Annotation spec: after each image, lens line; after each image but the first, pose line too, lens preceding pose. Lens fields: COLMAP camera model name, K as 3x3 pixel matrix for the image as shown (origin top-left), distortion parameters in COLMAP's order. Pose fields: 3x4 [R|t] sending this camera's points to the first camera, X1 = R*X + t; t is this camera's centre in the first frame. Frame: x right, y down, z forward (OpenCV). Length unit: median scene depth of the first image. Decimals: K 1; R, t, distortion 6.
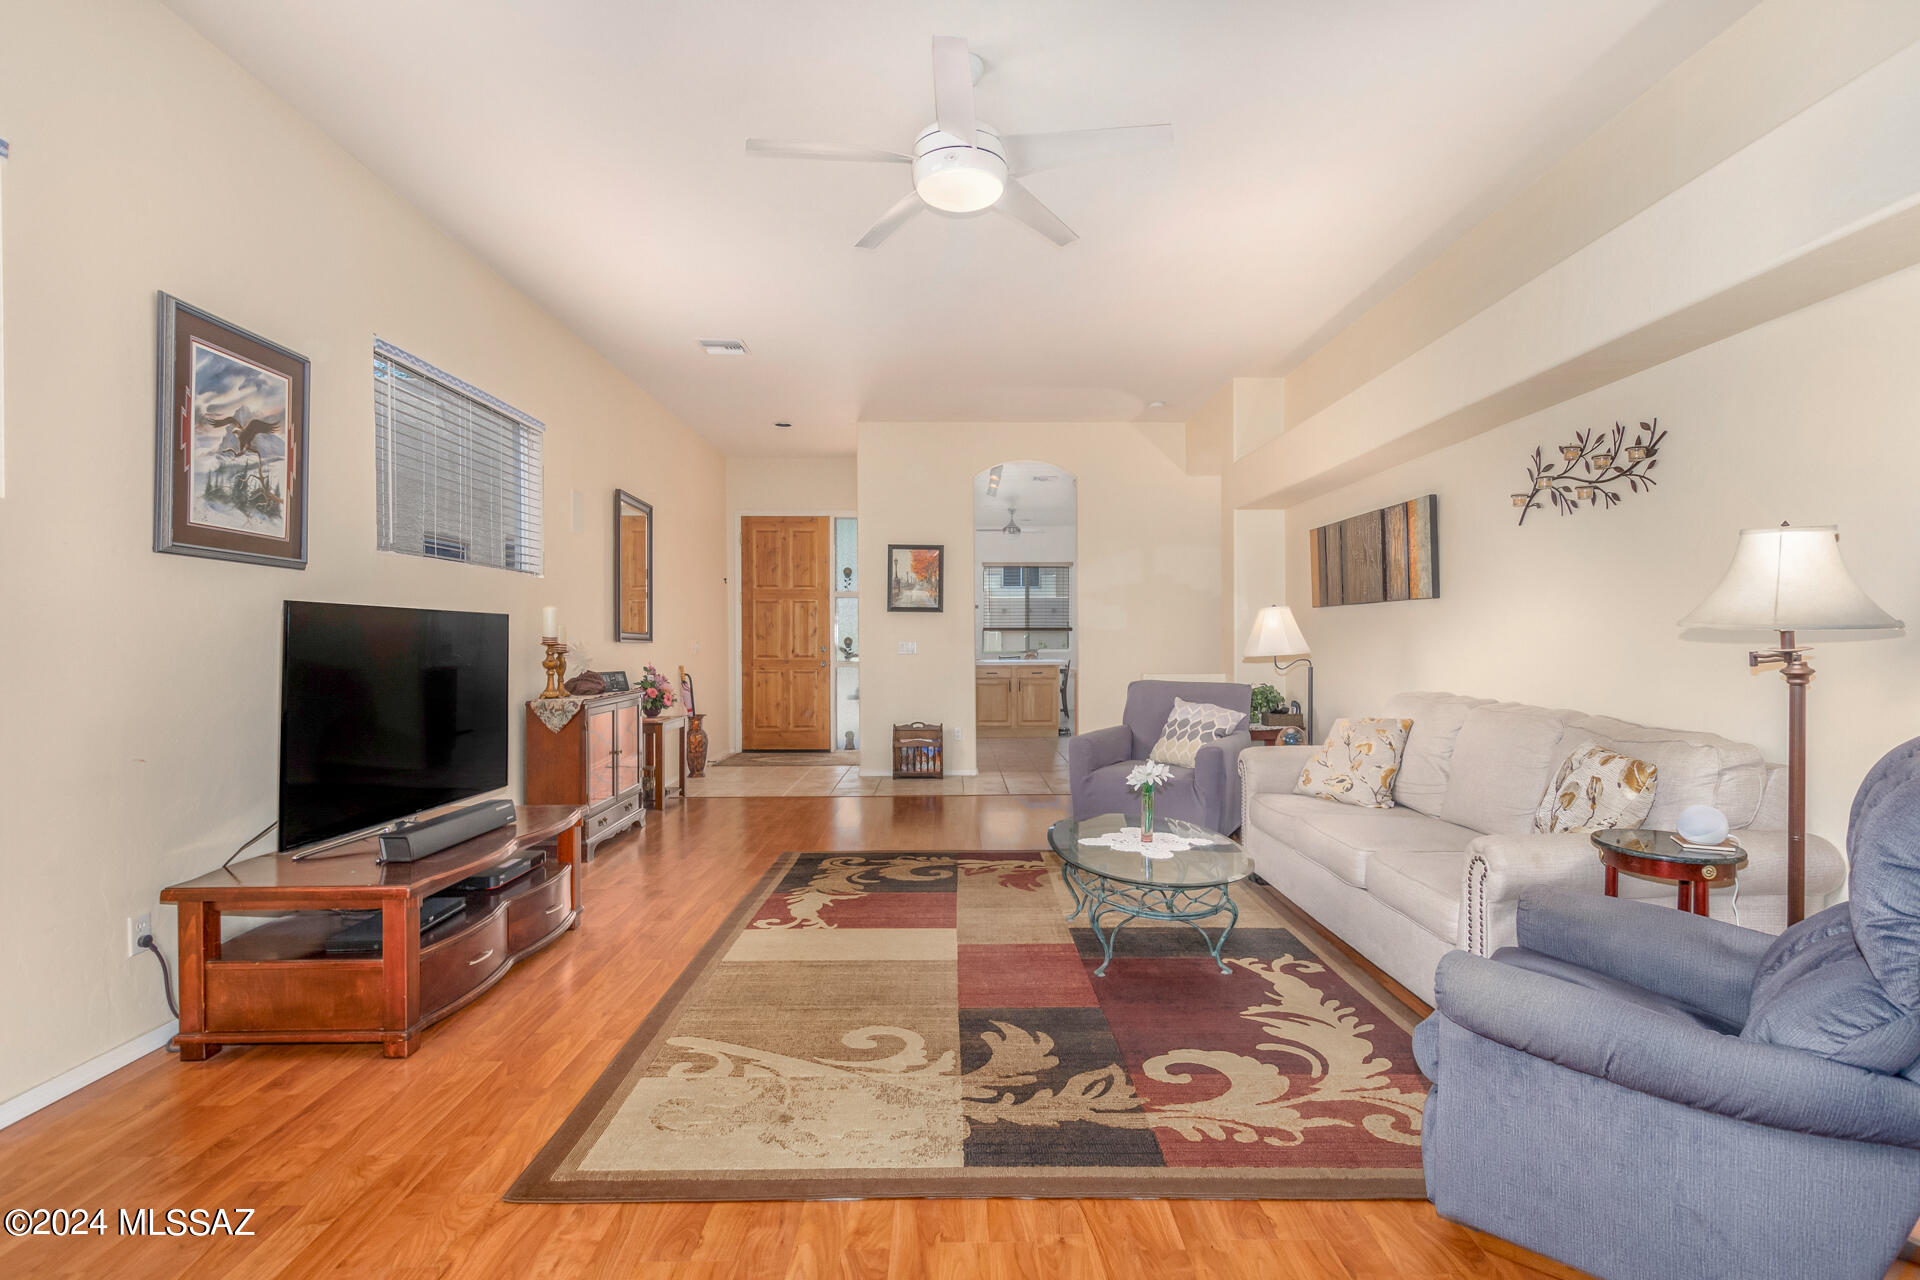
lens RADIAL K [[927.0, 0, 977.8], [0, 927.0, 648.7], [0, 0, 1]] dist [0.000749, -0.000169]
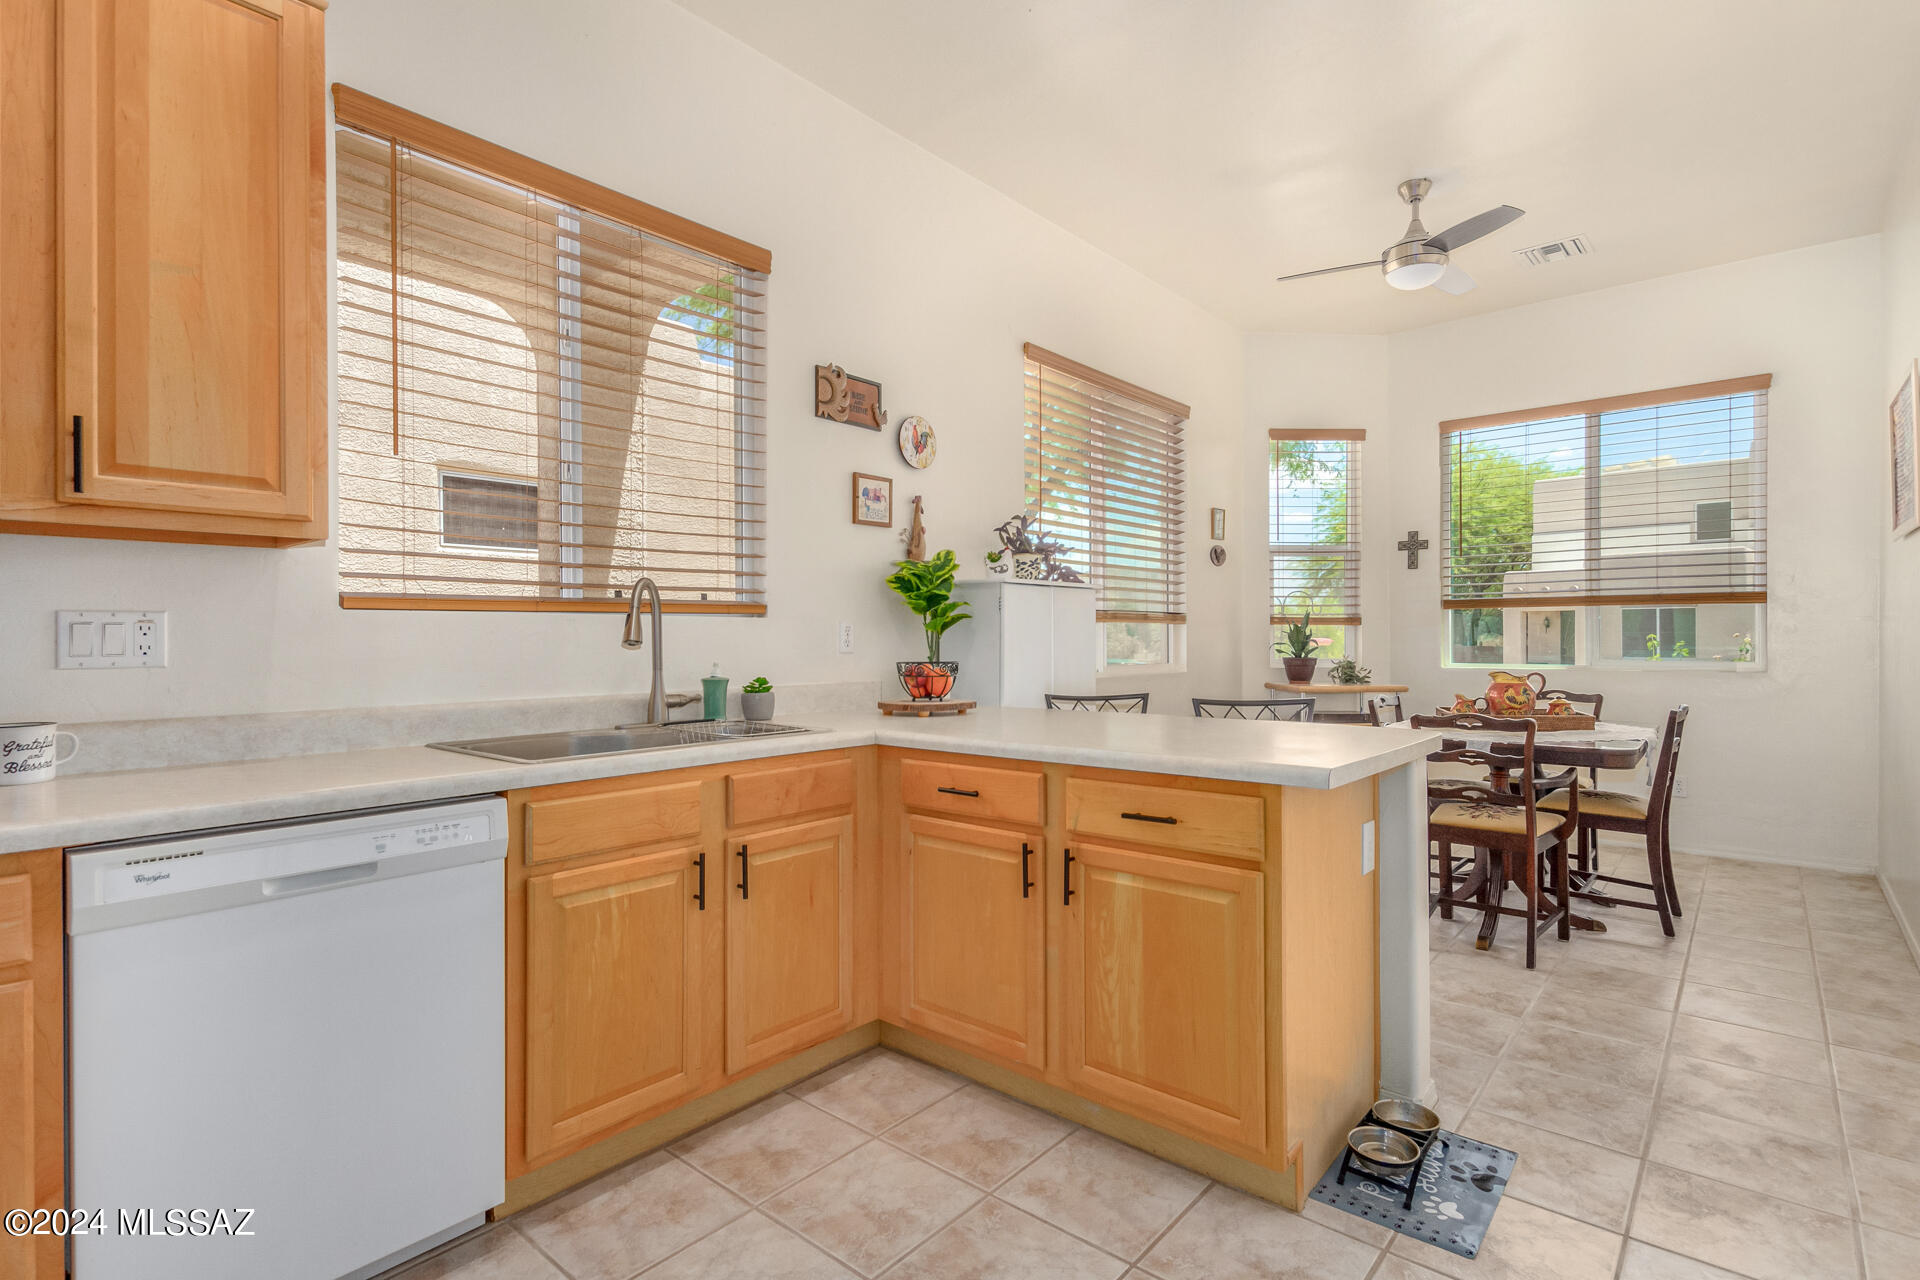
lens RADIAL K [[921.9, 0, 962.6], [0, 921.9, 643.6], [0, 0, 1]] dist [0.005006, -0.000340]
pose [[0.739535, 0.004420, -0.673104, 0.532242], [-0.003659, 0.999990, 0.002547, -0.026461], [0.673108, 0.000580, 0.739544, 2.872854]]
